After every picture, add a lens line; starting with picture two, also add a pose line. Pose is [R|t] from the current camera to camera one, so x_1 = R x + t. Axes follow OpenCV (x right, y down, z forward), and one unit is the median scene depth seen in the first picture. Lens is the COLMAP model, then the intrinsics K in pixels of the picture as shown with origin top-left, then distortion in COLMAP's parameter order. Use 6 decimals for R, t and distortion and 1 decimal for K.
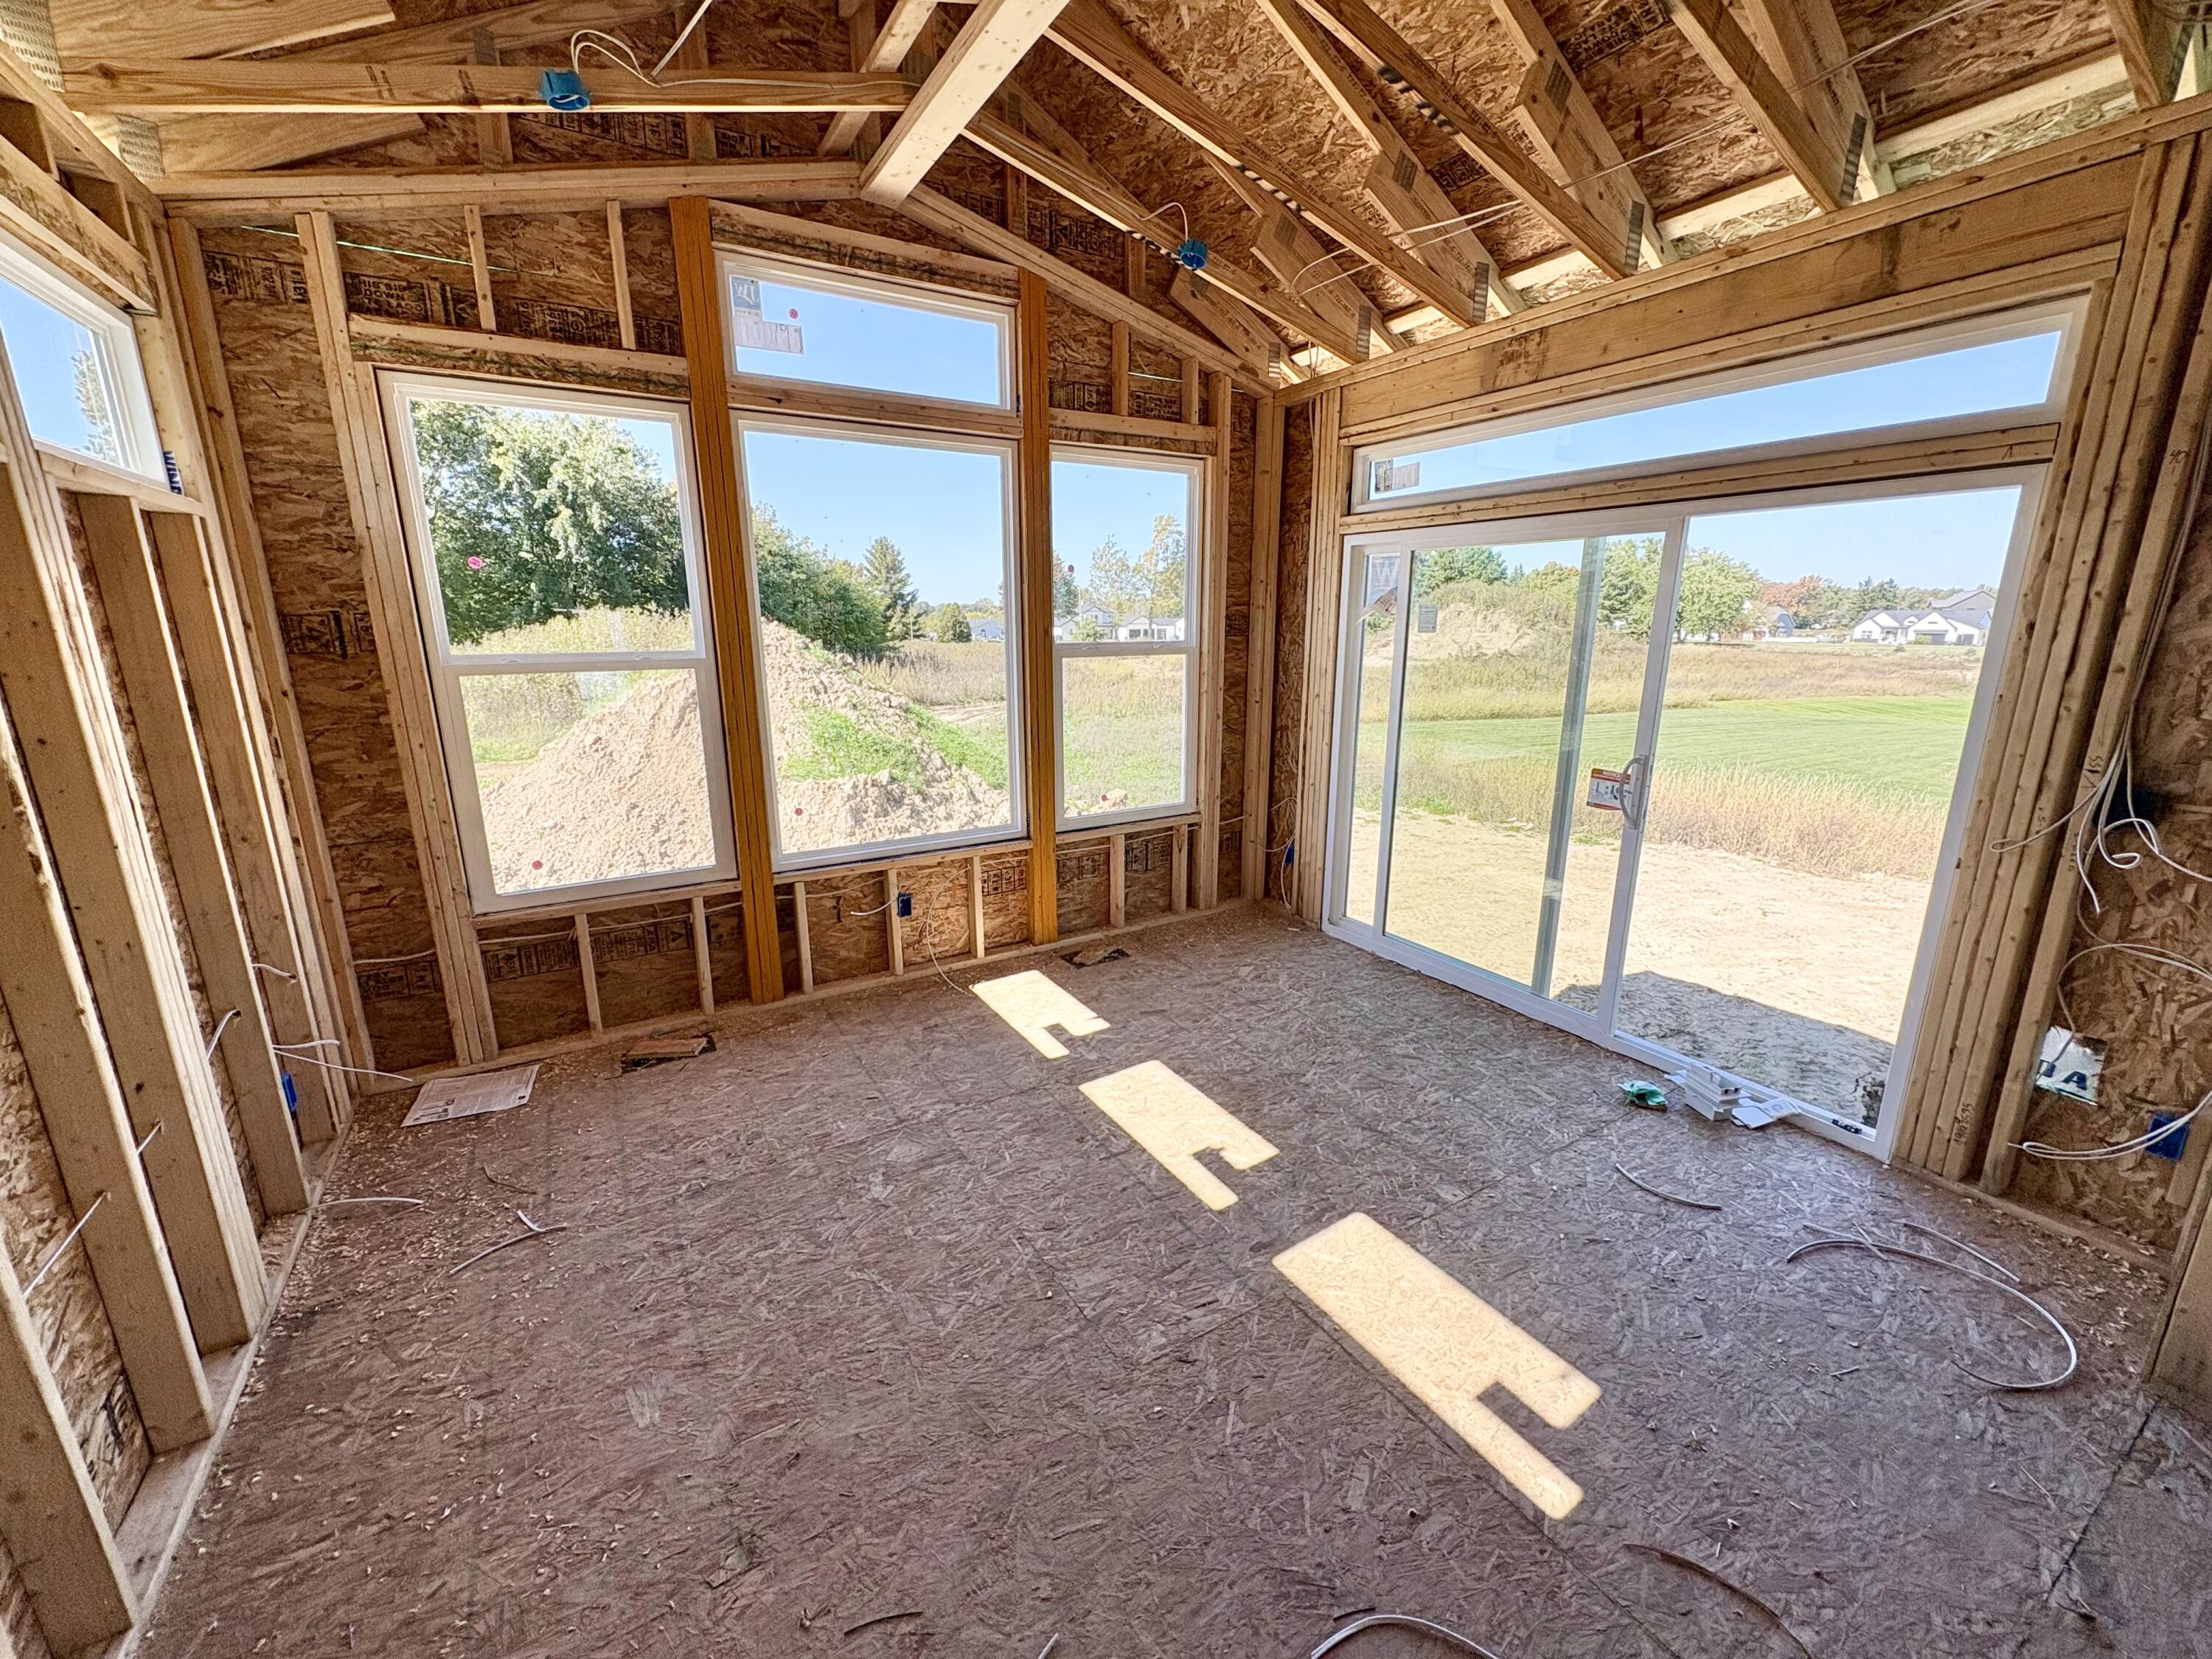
lens RADIAL K [[876.9, 0, 1111.3], [0, 876.9, 832.3], [0, 0, 1]] dist [0.000221, 0.000167]
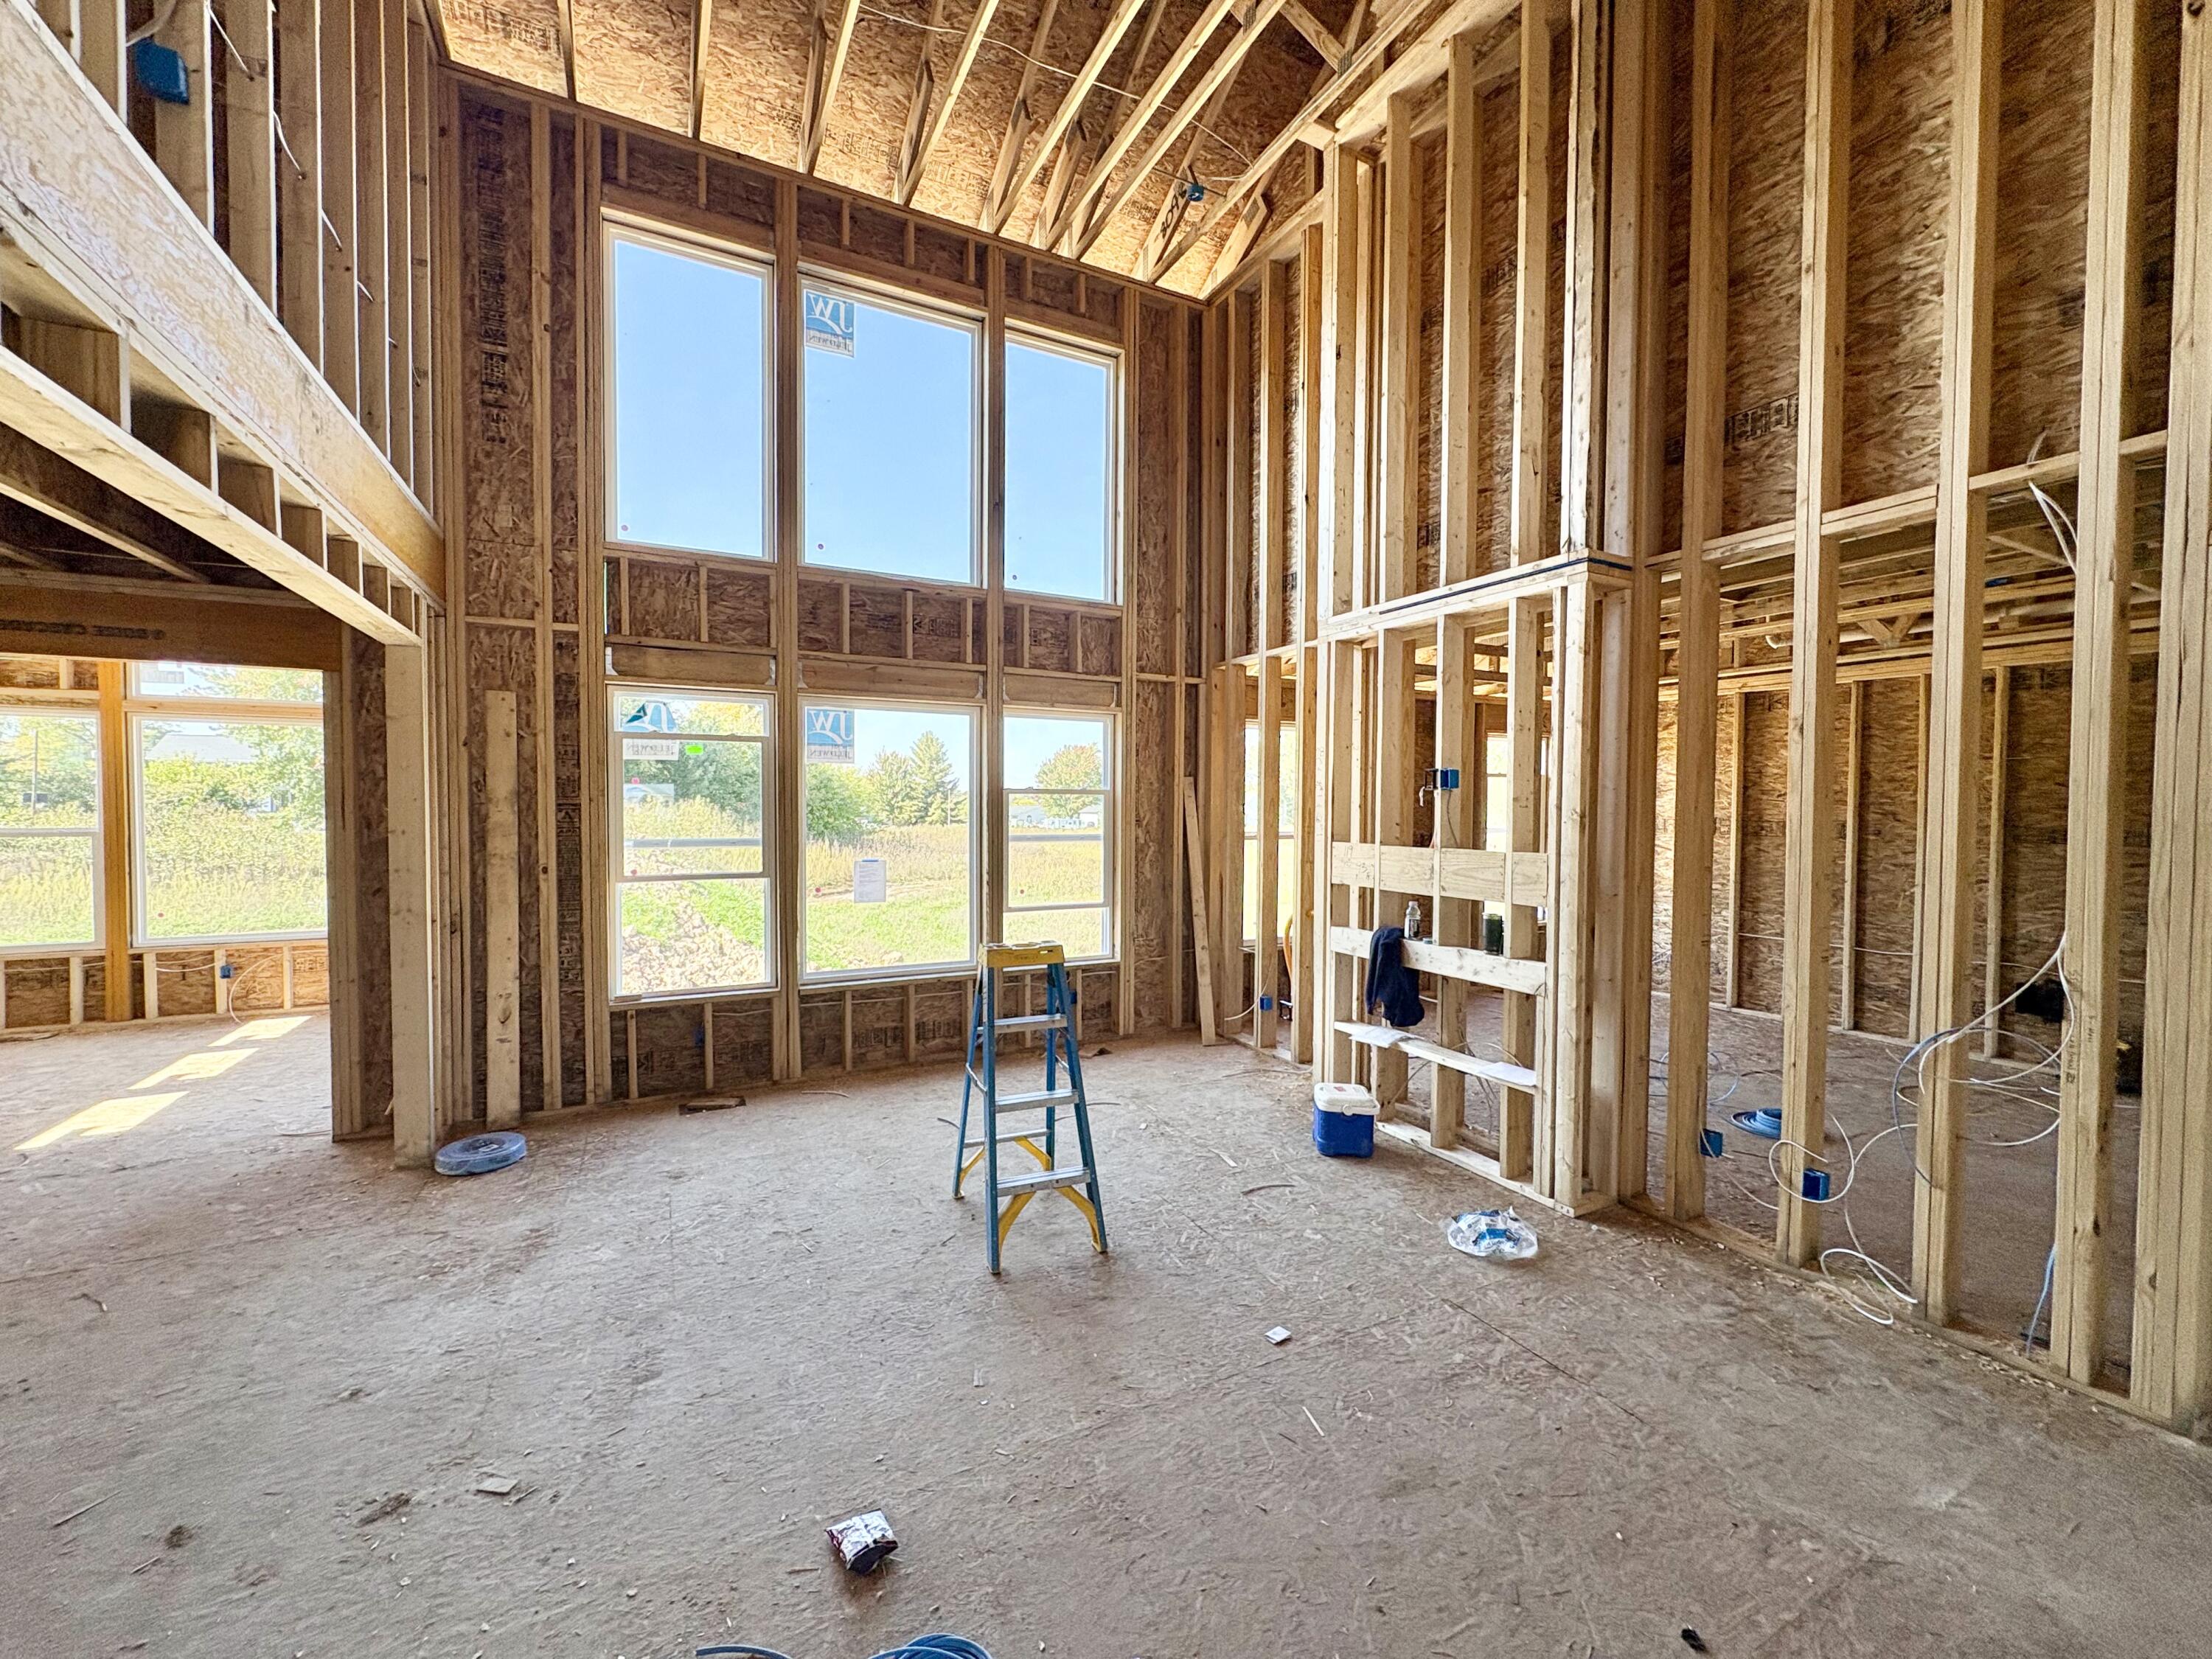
lens RADIAL K [[876.9, 0, 1105.0], [0, 876.9, 827.8], [0, 0, 1]] dist [0.000221, 0.000167]
pose [[0.997628, 0.010224, -0.068077, 1.979520], [-0.024437, 0.977101, -0.211366, 0.157173], [0.064357, 0.212528, 0.975033, -0.792060]]
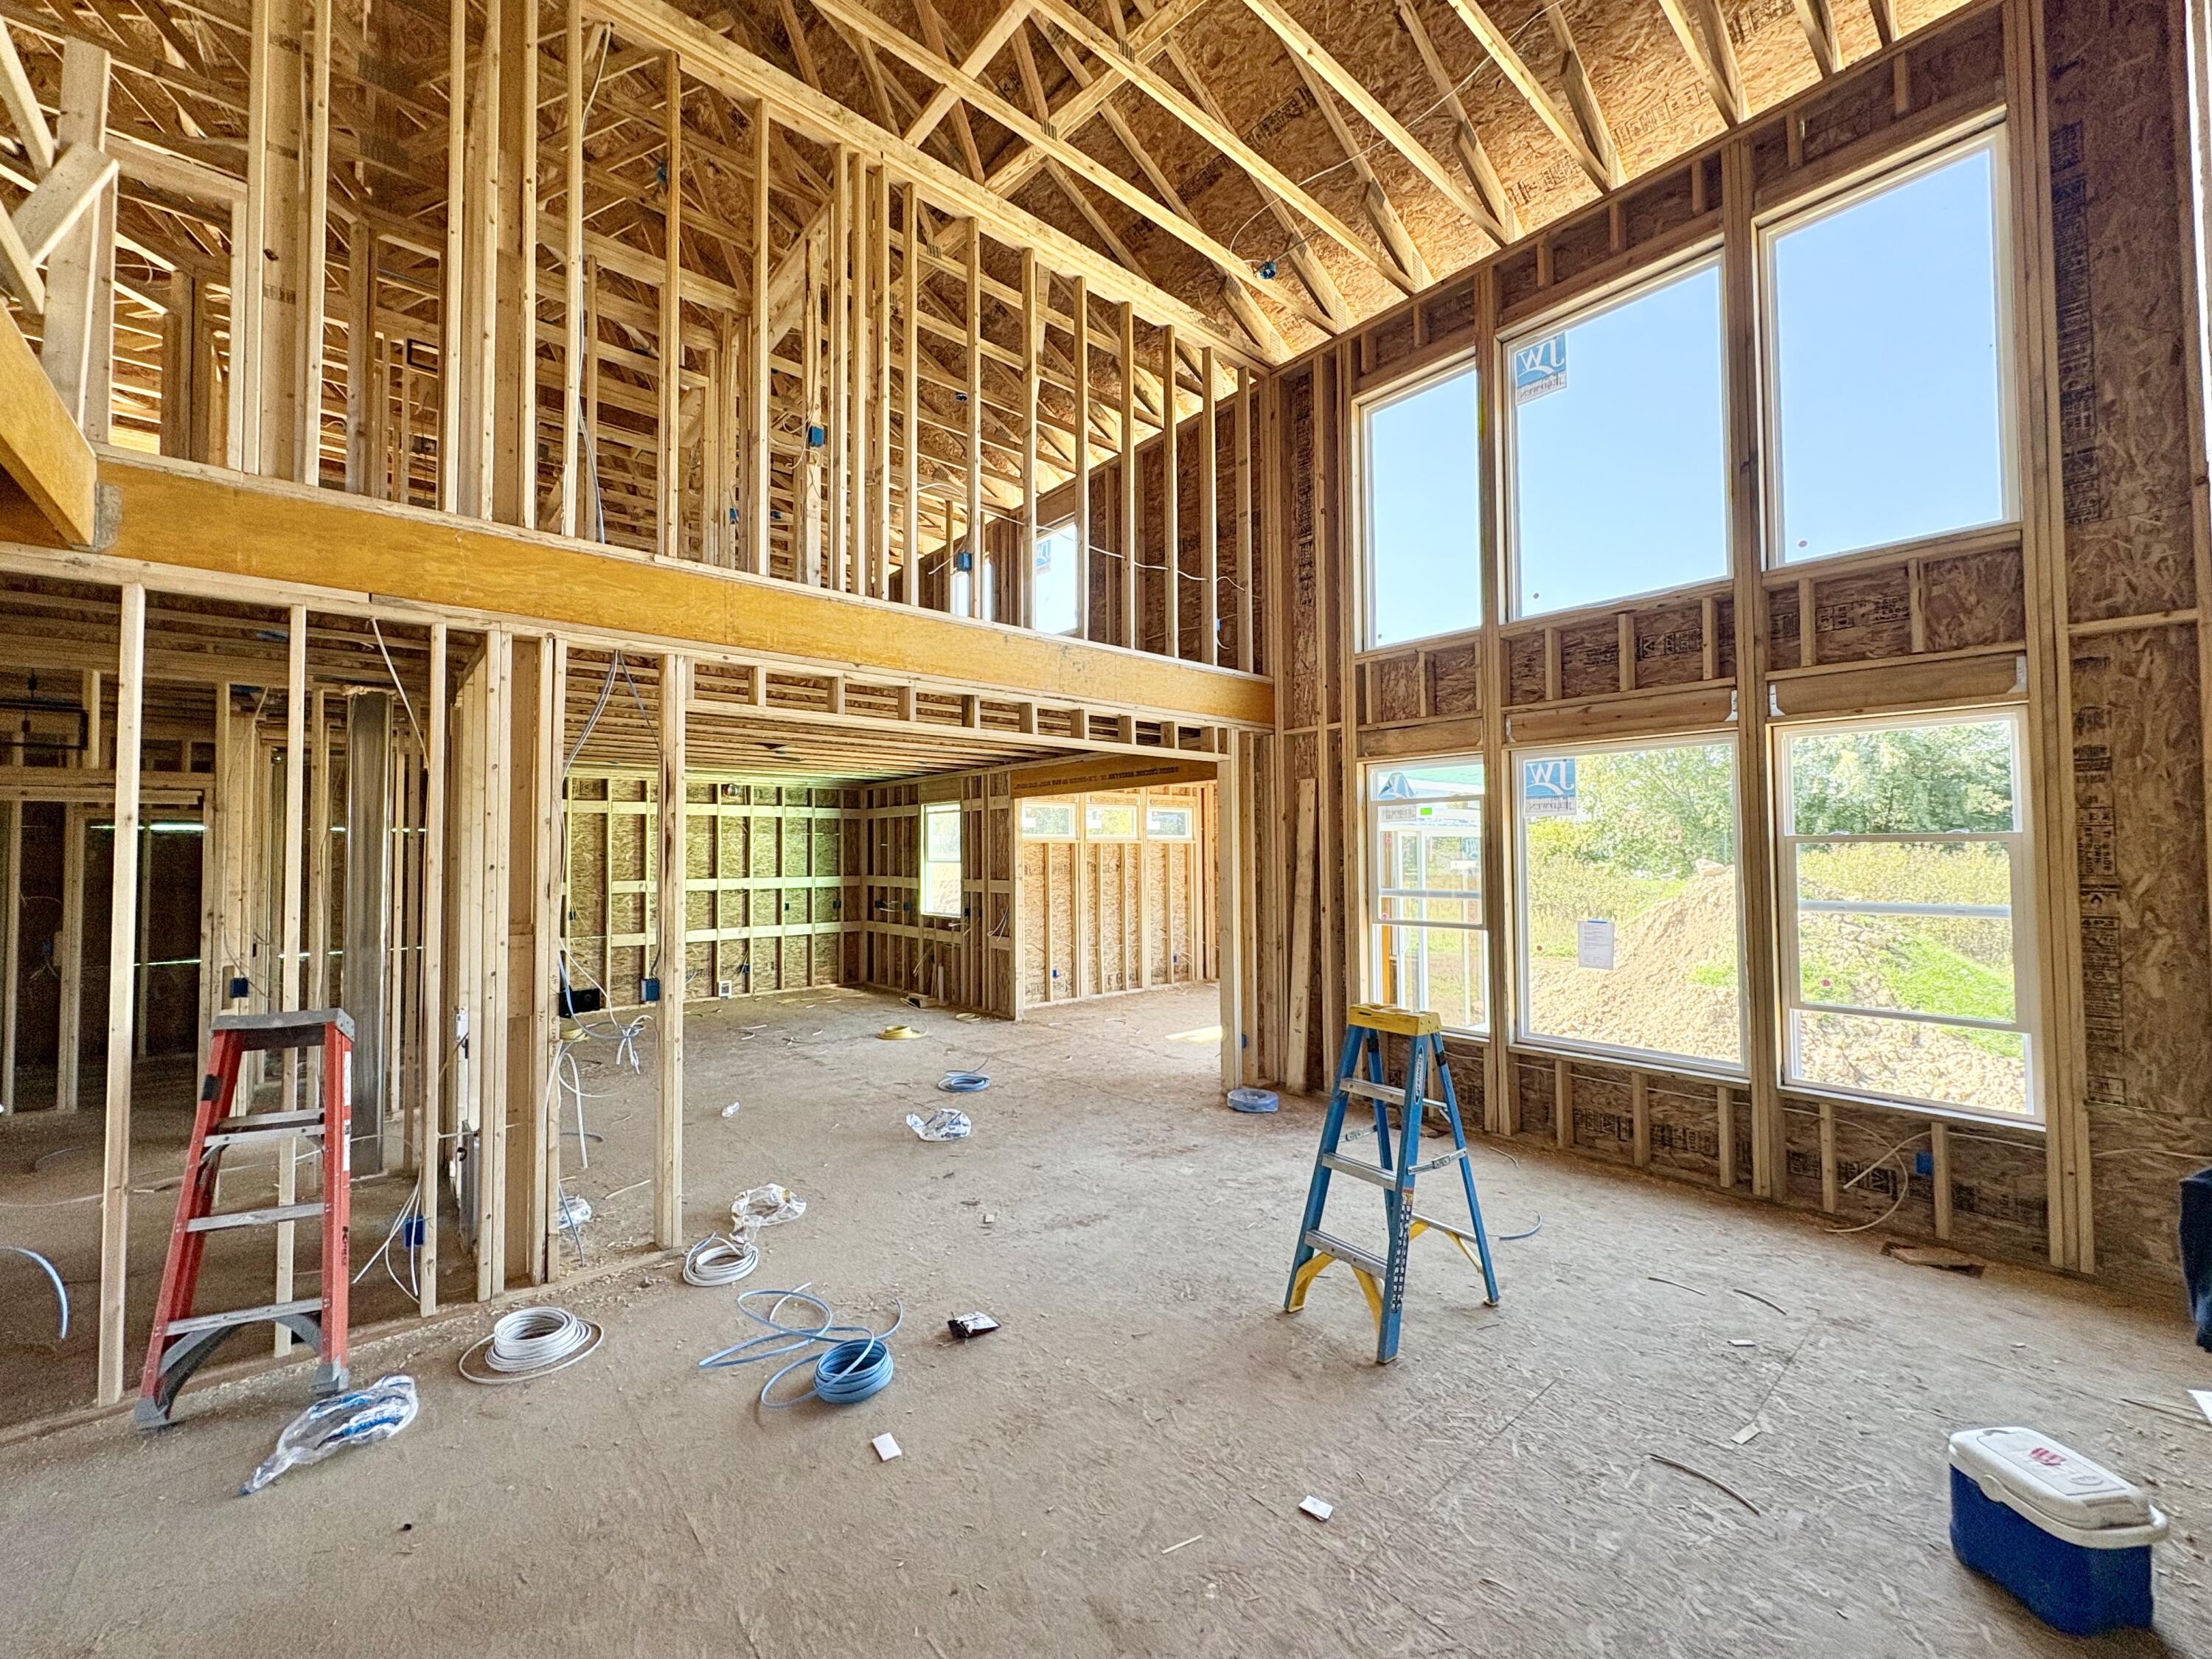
lens RADIAL K [[876.9, 0, 1101.7], [0, 876.9, 827.8], [0, 0, 1]] dist [0.000221, 0.000167]
pose [[0.168810, -0.028232, -0.985244, 2.797054], [-0.230513, 0.970738, -0.067312, 0.008690], [0.958315, 0.238475, 0.157362, -0.235134]]
